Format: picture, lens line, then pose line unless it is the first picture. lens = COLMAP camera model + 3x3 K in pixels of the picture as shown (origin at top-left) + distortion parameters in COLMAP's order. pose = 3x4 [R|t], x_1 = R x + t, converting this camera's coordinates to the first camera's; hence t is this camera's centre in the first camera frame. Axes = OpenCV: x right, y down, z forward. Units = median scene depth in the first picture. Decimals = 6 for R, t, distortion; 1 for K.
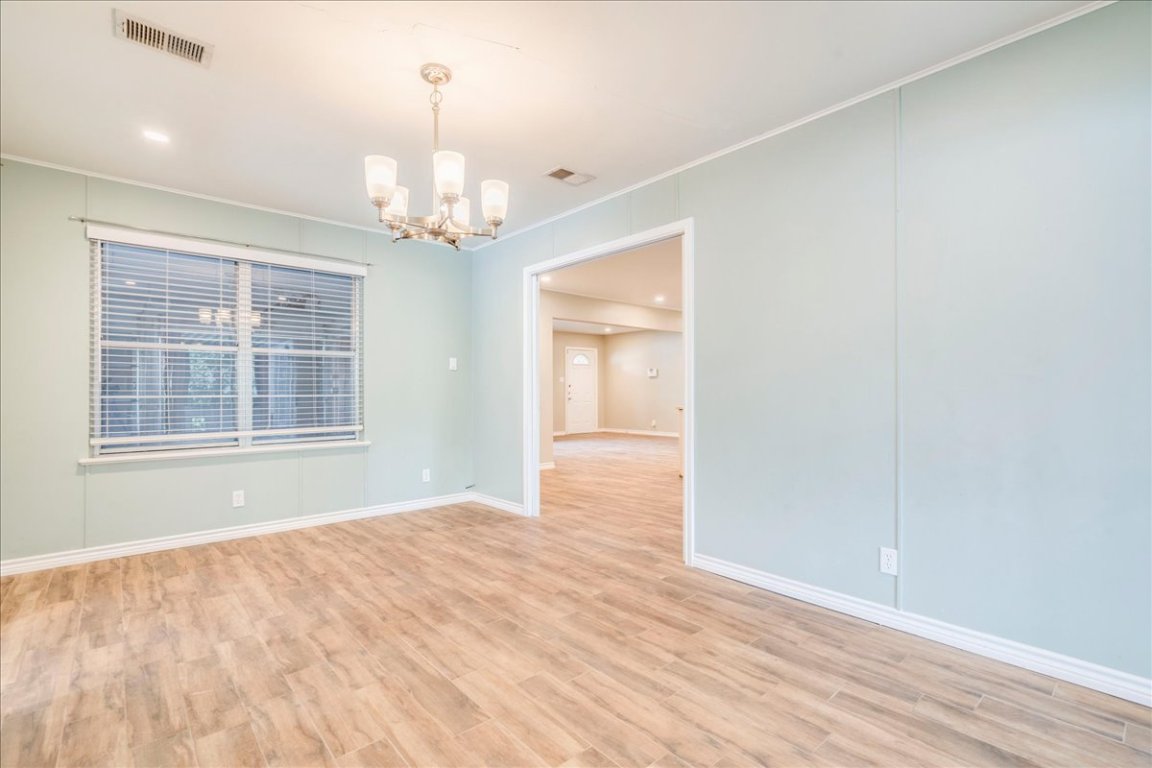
lens RADIAL K [[529.4, 0, 576.0], [0, 529.4, 384.0], [0, 0, 1]] dist [-0.001208, -0.000042]
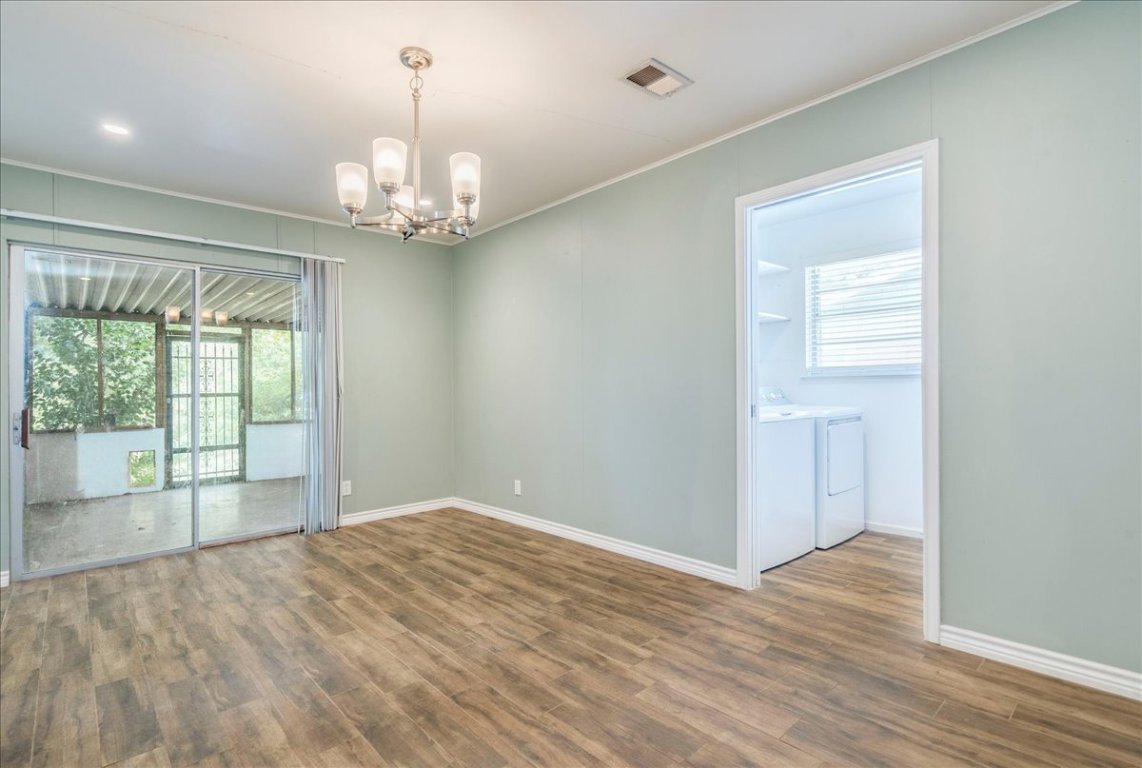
lens RADIAL K [[548.5, 0, 571.0], [0, 548.5, 384.0], [0, 0, 1]] dist [-0.000142, 0.000145]
pose [[-0.999531, 0.019719, -0.023422, -0.521336], [0.020097, 0.999670, -0.016013, 0.019595], [0.023099, -0.016476, -0.999597, 2.010960]]
